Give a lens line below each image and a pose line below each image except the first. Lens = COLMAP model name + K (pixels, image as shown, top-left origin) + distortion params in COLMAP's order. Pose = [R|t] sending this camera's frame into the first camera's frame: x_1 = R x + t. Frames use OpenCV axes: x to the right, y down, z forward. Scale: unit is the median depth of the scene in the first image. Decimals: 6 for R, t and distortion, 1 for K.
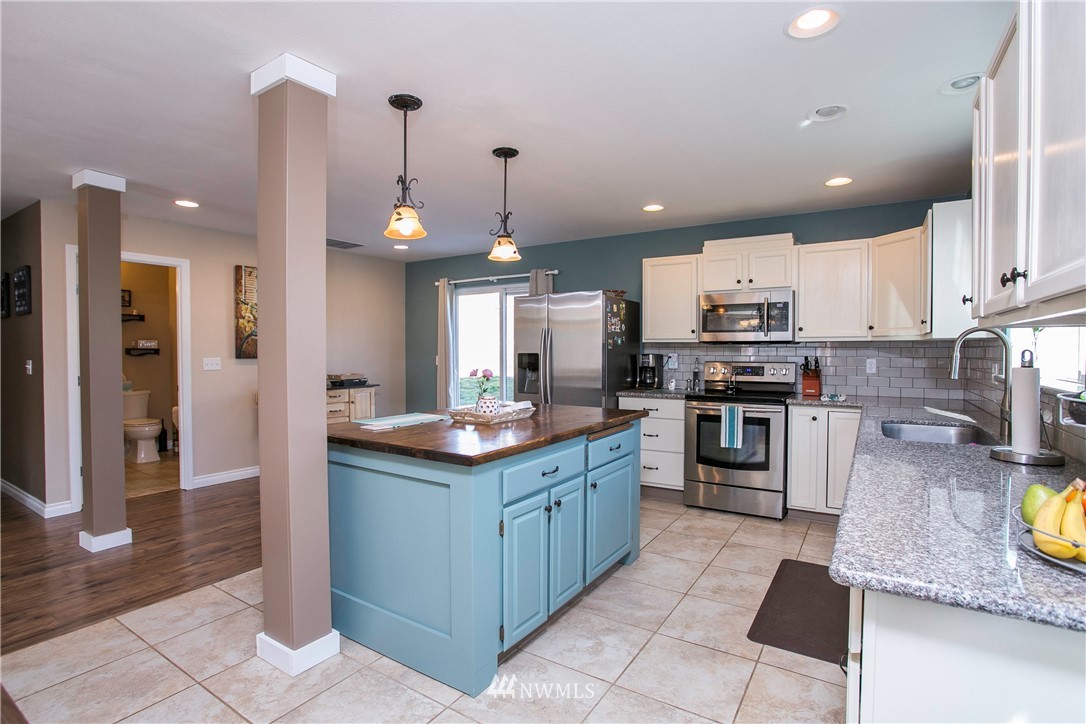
lens RADIAL K [[527.2, 0, 543.3], [0, 527.2, 364.0], [0, 0, 1]] dist [-0.038874, 0.002902]
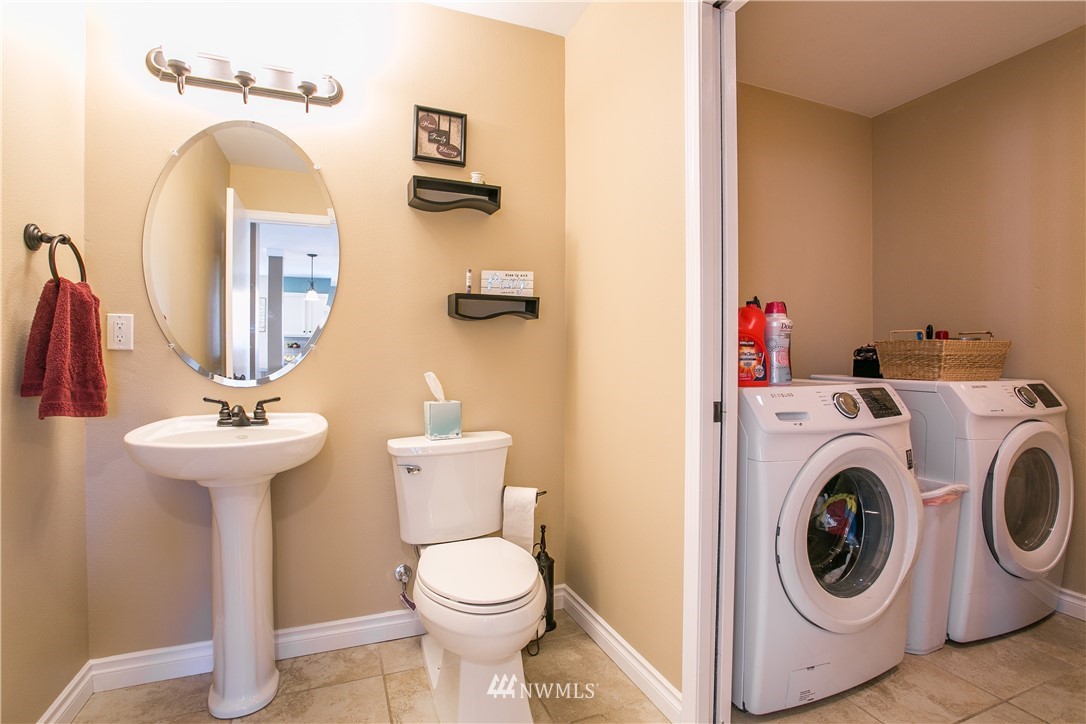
lens RADIAL K [[527.2, 0, 542.8], [0, 527.2, 361.6], [0, 0, 1]] dist [-0.038874, 0.002902]
pose [[0.810345, 0.001579, -0.585950, -0.571344], [-0.015850, 0.999690, -0.019227, 0.014922], [0.585738, 0.024868, 0.810119, 0.766399]]
